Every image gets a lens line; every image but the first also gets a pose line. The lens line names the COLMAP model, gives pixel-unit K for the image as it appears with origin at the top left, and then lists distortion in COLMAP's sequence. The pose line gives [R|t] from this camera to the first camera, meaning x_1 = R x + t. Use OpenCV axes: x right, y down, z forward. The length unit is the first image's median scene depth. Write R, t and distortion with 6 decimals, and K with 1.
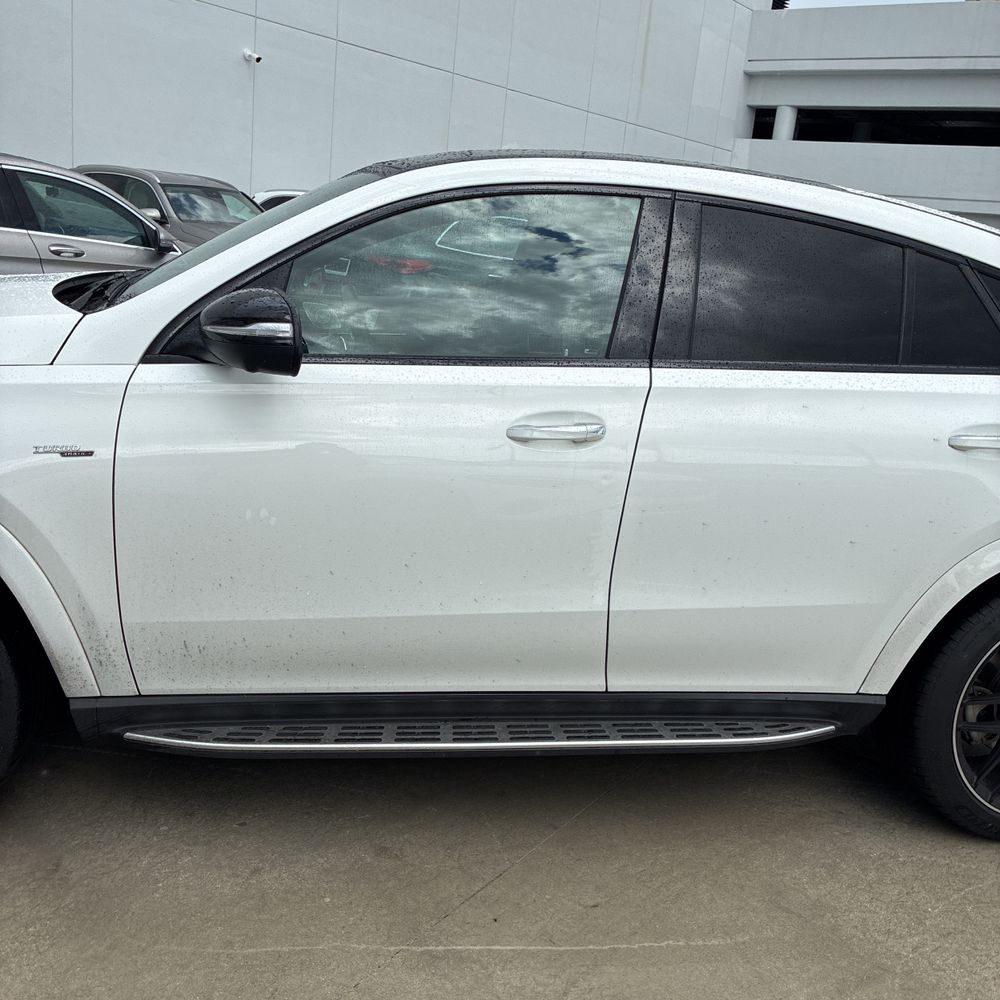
lens RADIAL K [[1021.8, 0, 485.7], [0, 1021.8, 474.3], [0, 0, 1]] dist [0.044259, -0.056344]
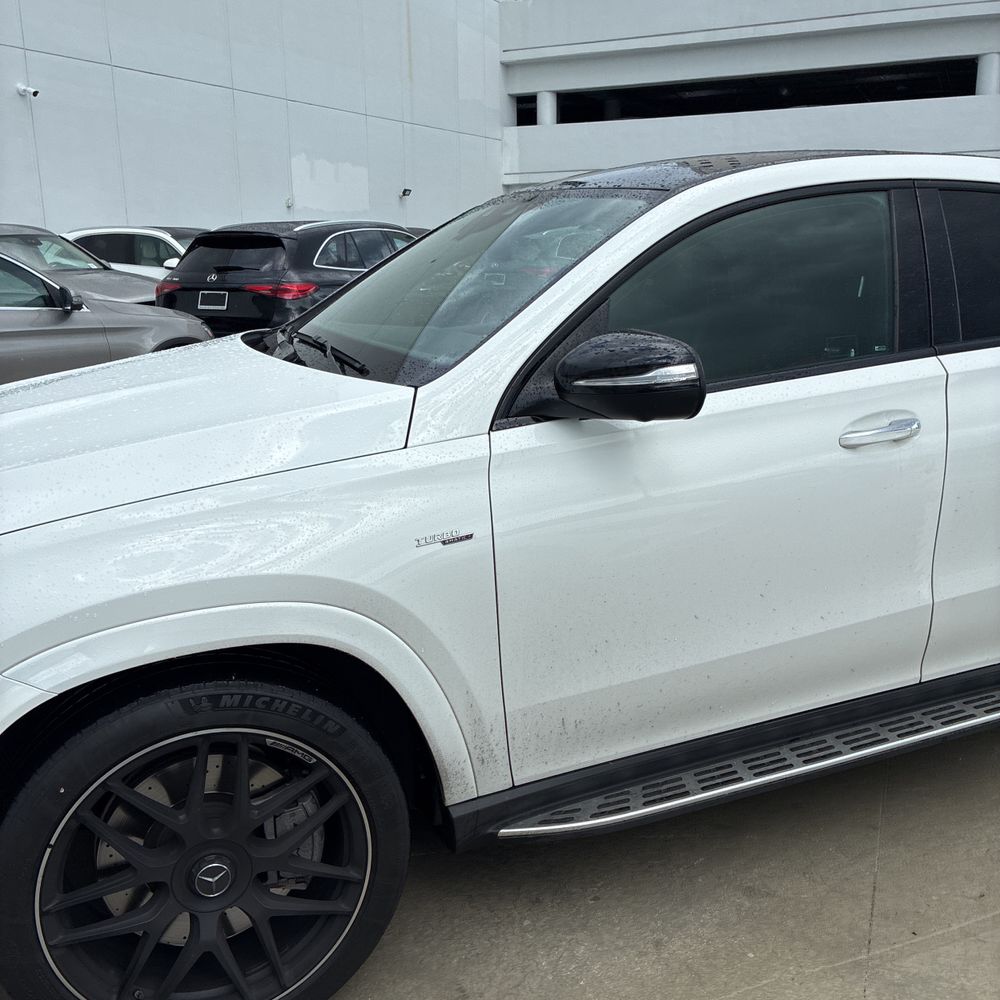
lens RADIAL K [[1026.3, 0, 498.3], [0, 1026.3, 468.4], [0, 0, 1]] dist [0.032681, -0.034147]
pose [[0.968830, -0.161600, 0.187760, -0.474895], [0.162933, 0.986601, 0.008416, -0.075996], [-0.186604, 0.022439, 0.982179, 0.089950]]
